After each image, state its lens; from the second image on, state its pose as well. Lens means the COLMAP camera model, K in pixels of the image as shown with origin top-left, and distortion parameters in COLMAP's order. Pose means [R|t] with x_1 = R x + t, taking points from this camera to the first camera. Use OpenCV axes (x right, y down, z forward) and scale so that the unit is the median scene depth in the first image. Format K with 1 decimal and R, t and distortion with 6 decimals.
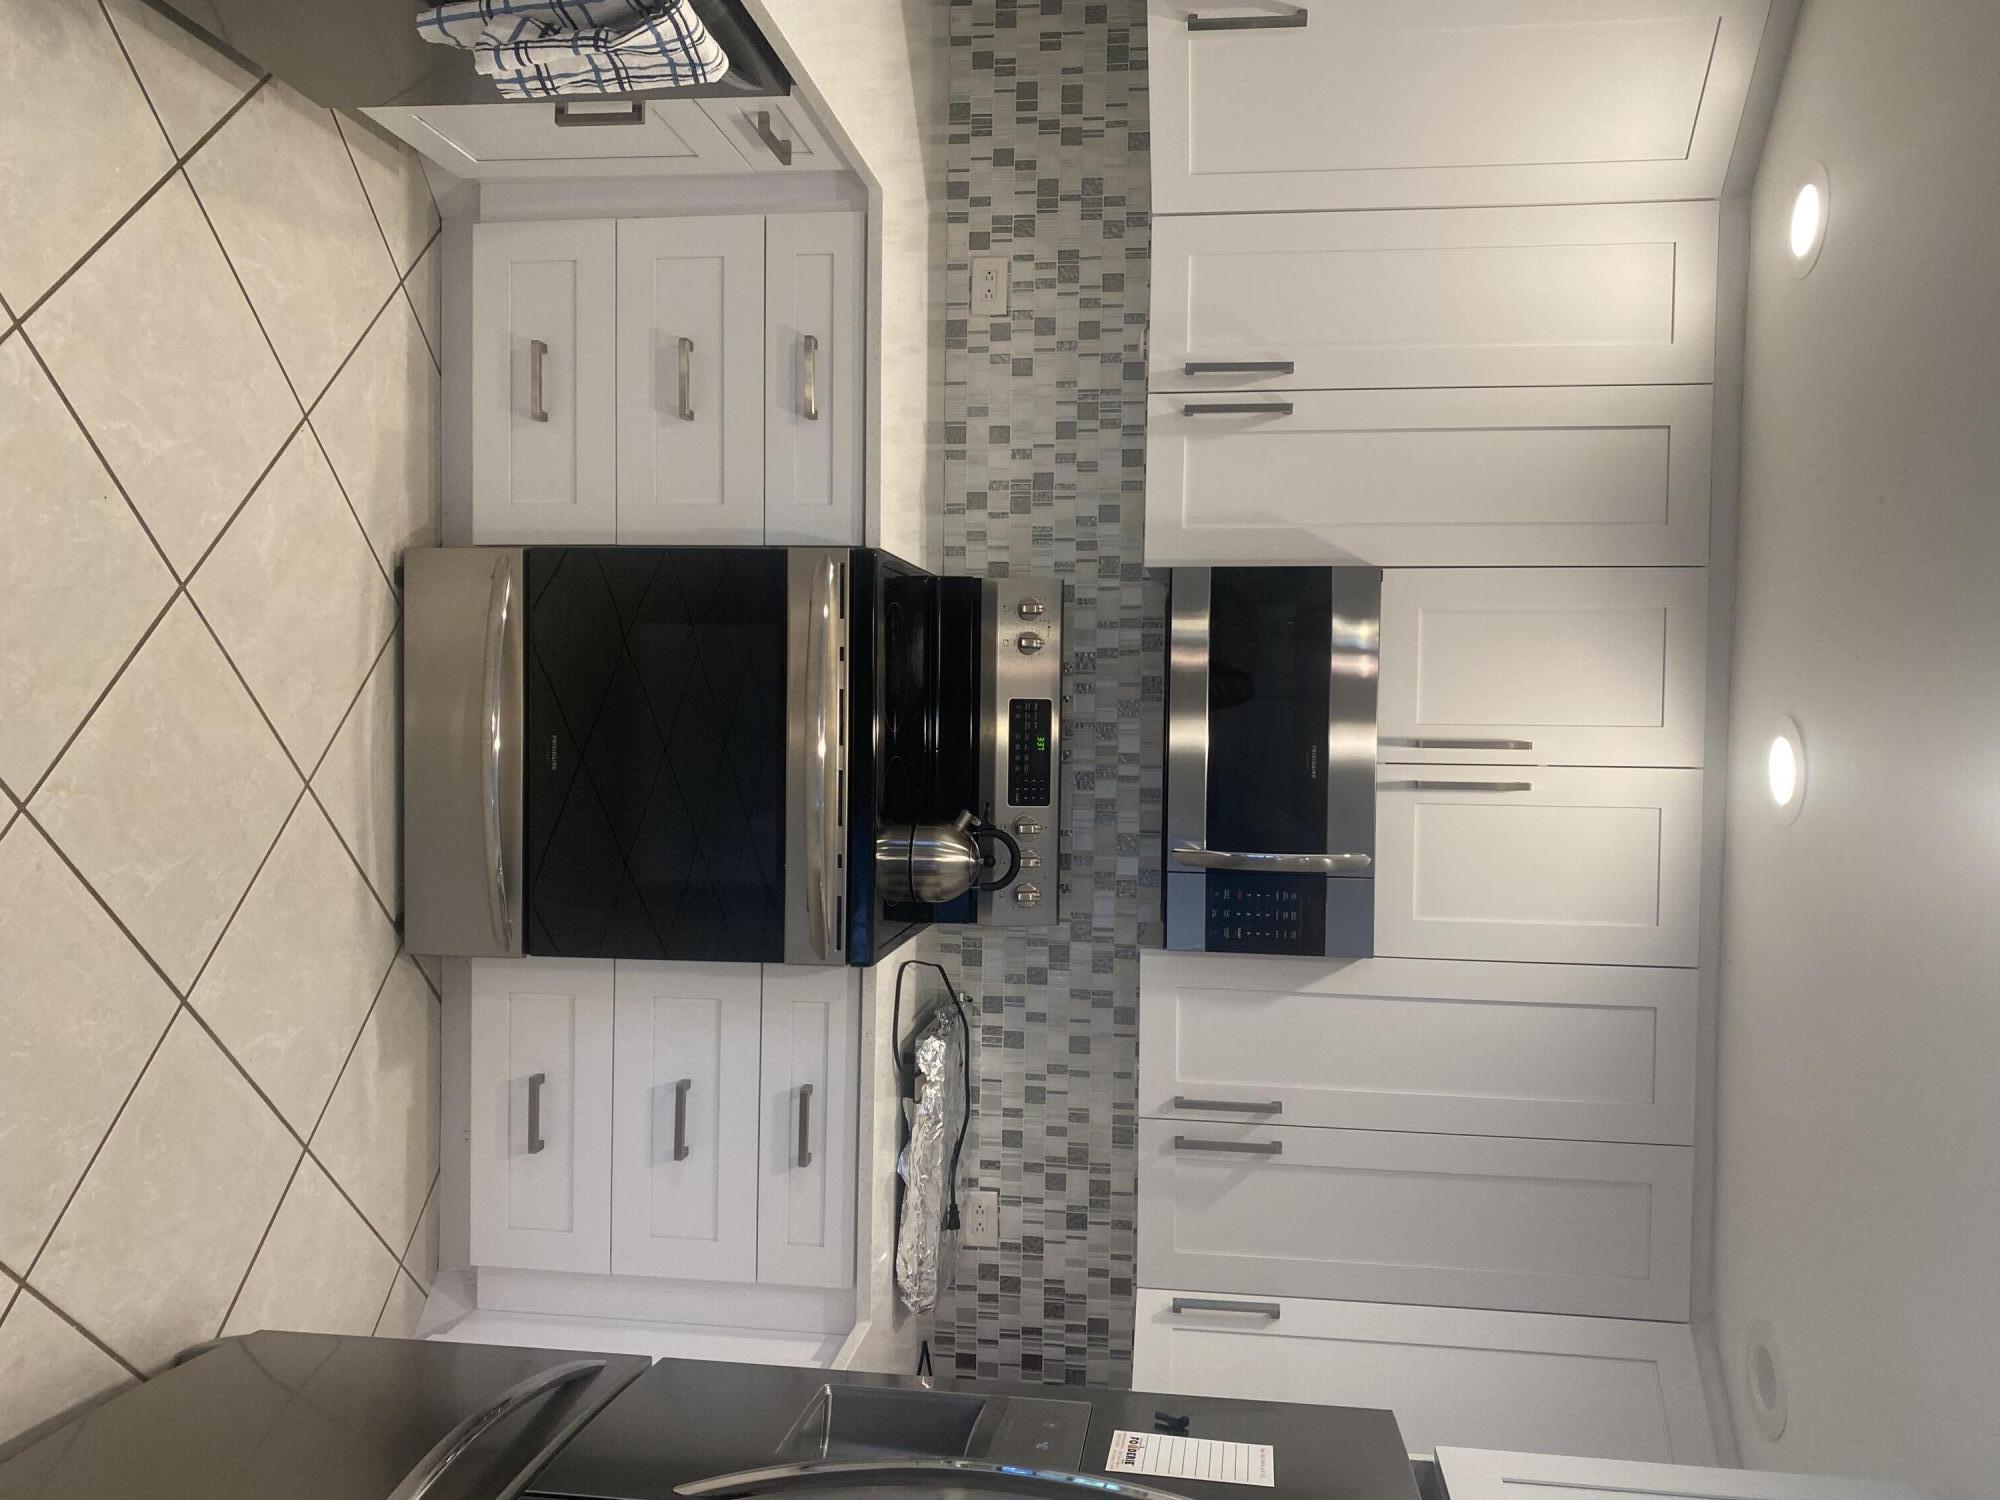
lens RADIAL K [[1516.3, 0, 1016.3], [0, 1516.3, 756.5], [0, 0, 1]] dist [0.031477, -0.052363]
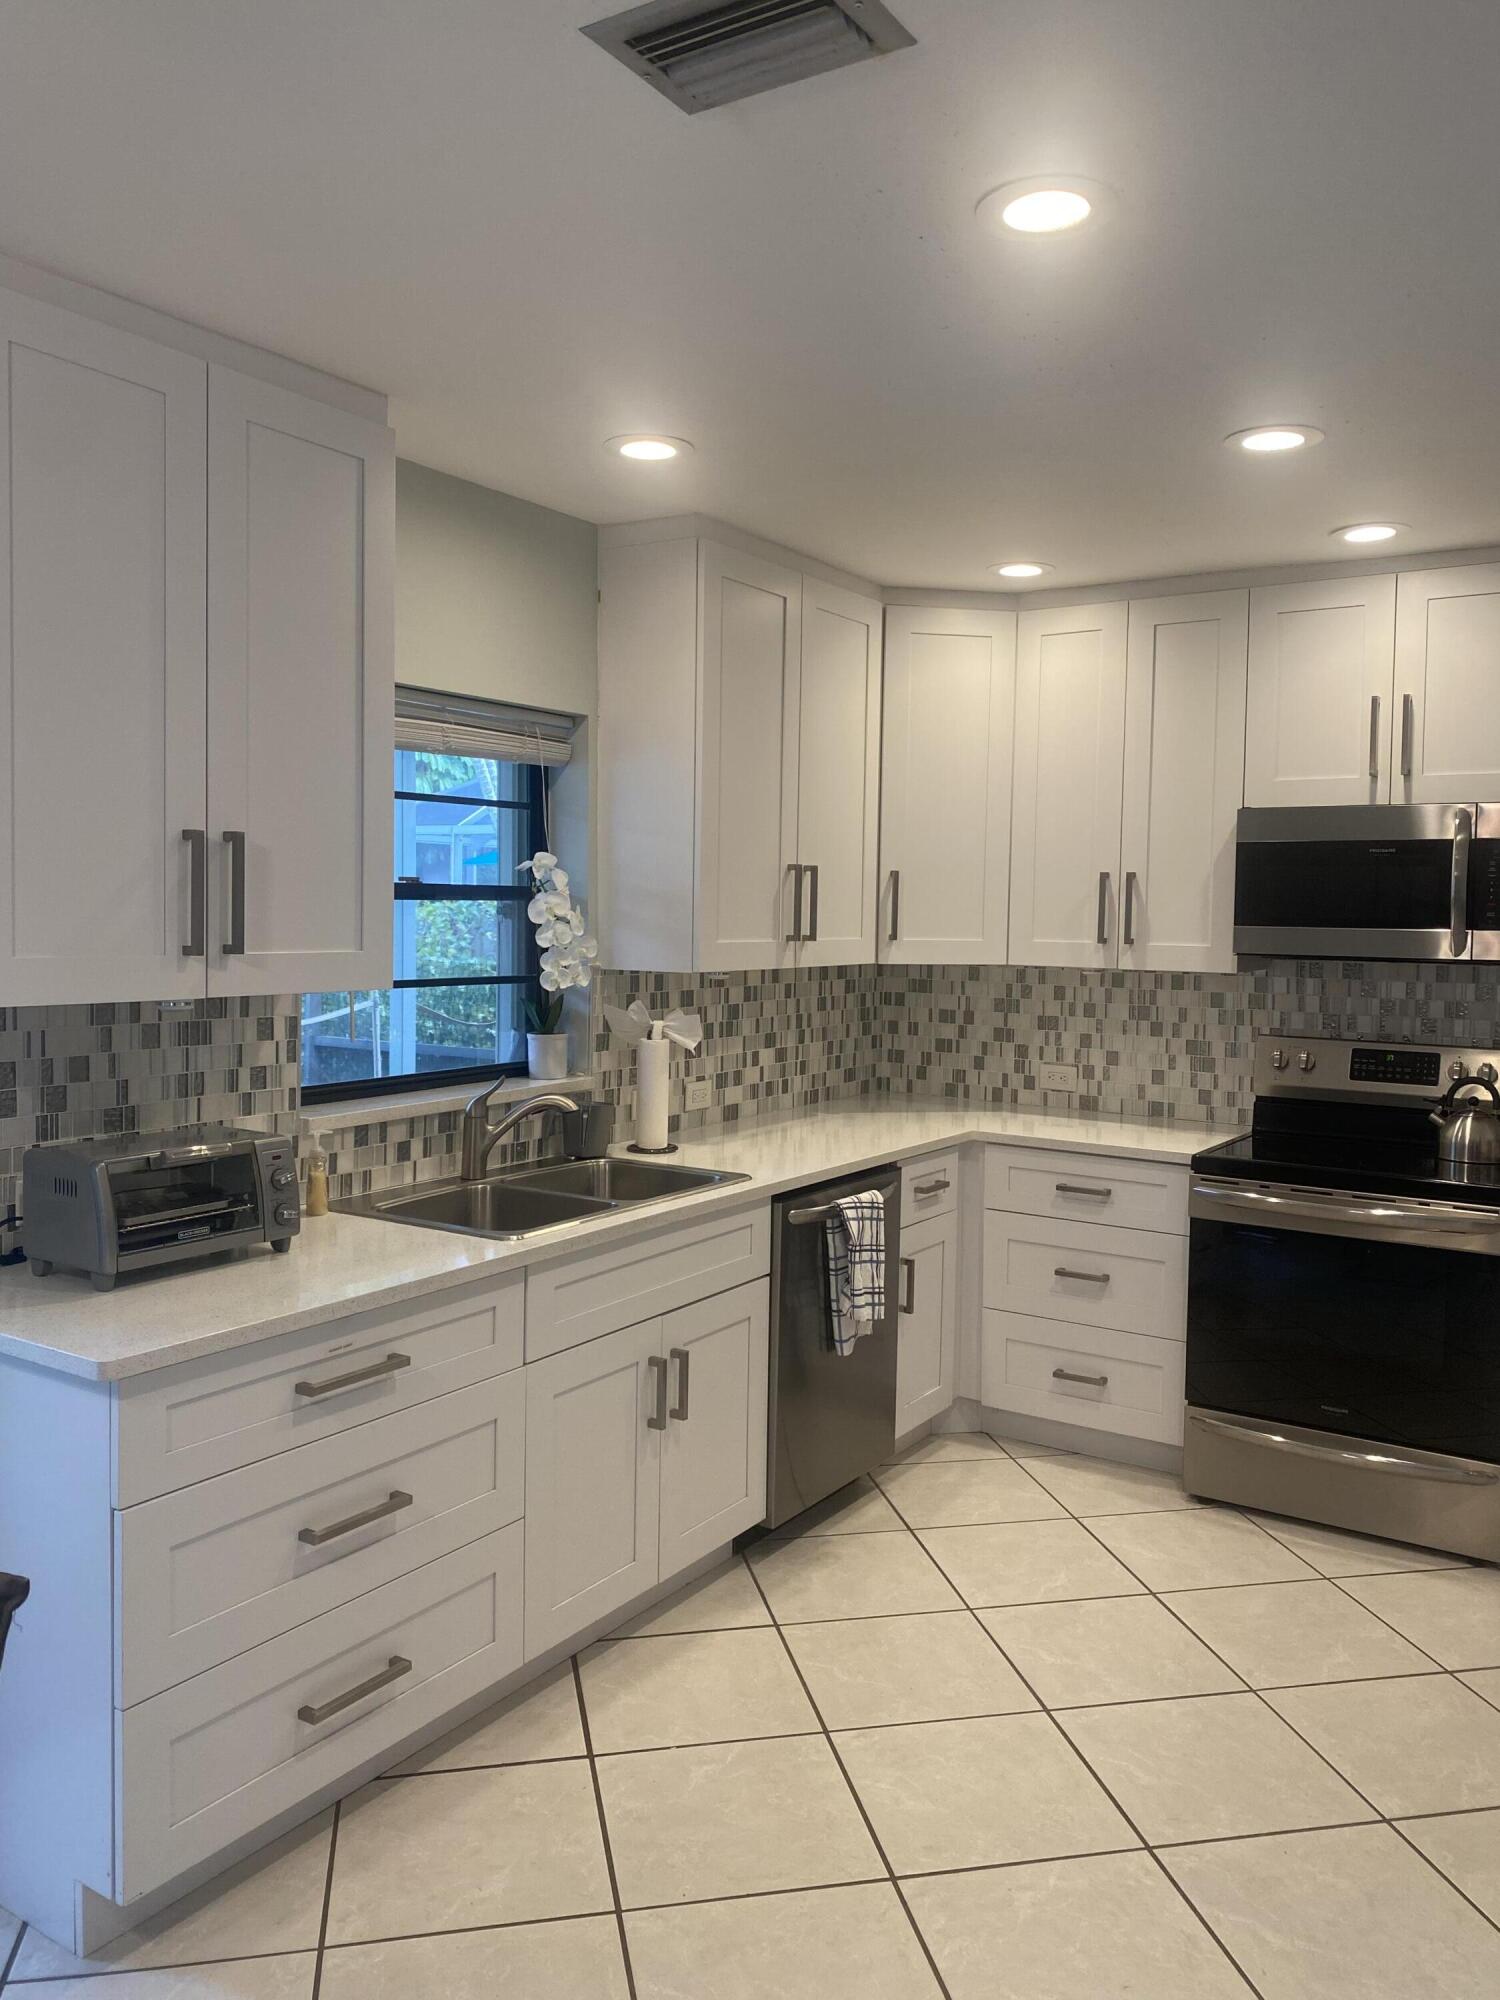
lens RADIAL K [[1516.3, 0, 753.4], [0, 1516.3, 996.6], [0, 0, 1]] dist [0.031477, -0.052363]
pose [[0.074824, -0.995553, 0.057224, -0.046436], [0.817271, 0.028342, -0.575556, 0.293390], [0.571375, 0.089833, 0.815758, -0.368655]]
